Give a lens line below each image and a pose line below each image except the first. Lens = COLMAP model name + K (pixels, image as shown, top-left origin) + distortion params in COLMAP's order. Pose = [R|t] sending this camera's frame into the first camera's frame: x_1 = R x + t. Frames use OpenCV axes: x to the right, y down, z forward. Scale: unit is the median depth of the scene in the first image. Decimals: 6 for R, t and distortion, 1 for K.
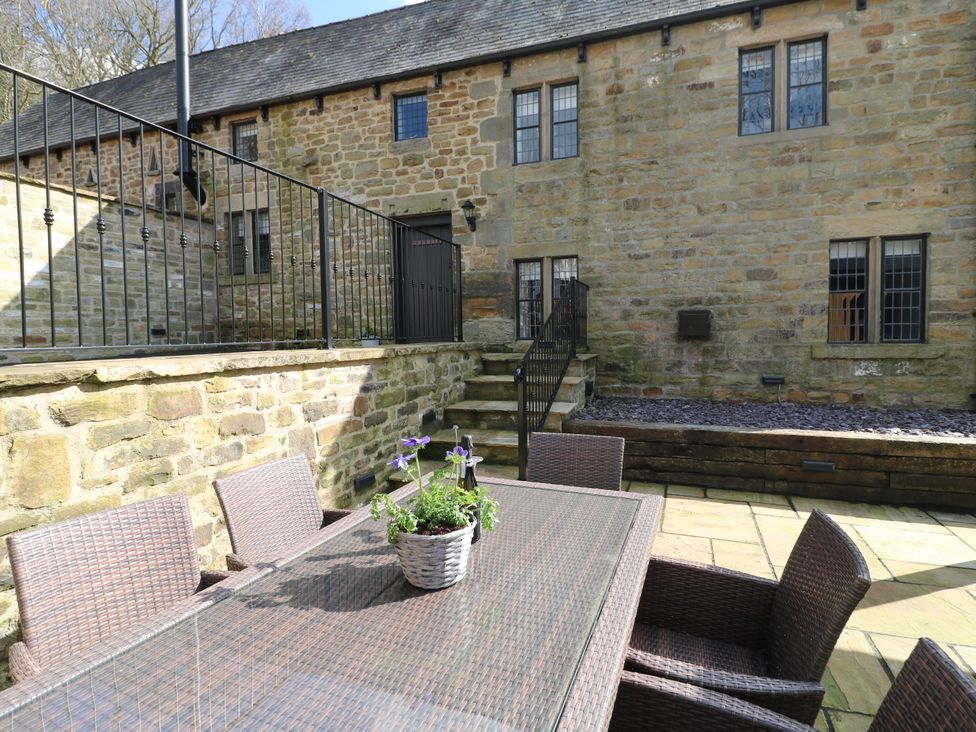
lens RADIAL K [[510.0, 0, 490.0], [0, 510.0, 355.4], [0, 0, 1]] dist [0.001405, -0.012064]
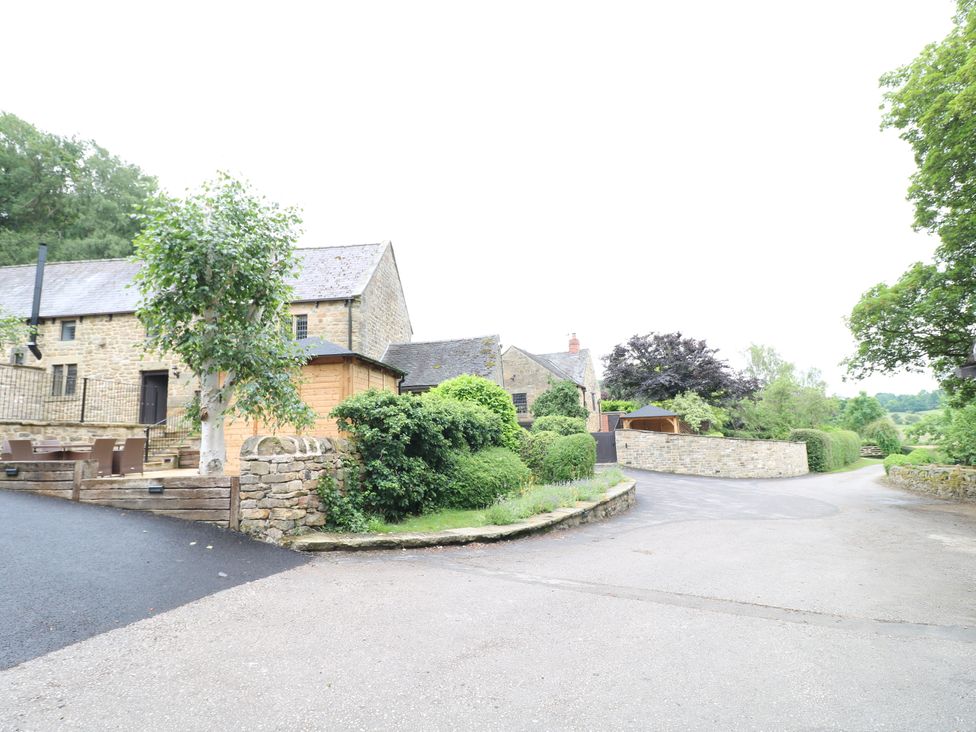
lens RADIAL K [[510.0, 0, 490.0], [0, 510.0, 355.4], [0, 0, 1]] dist [0.001405, -0.012064]
pose [[0.968844, 0.017653, 0.247041, 0.684686], [0.033833, 0.978672, -0.202622, 0.148760], [-0.245349, 0.204667, 0.947584, -1.382597]]
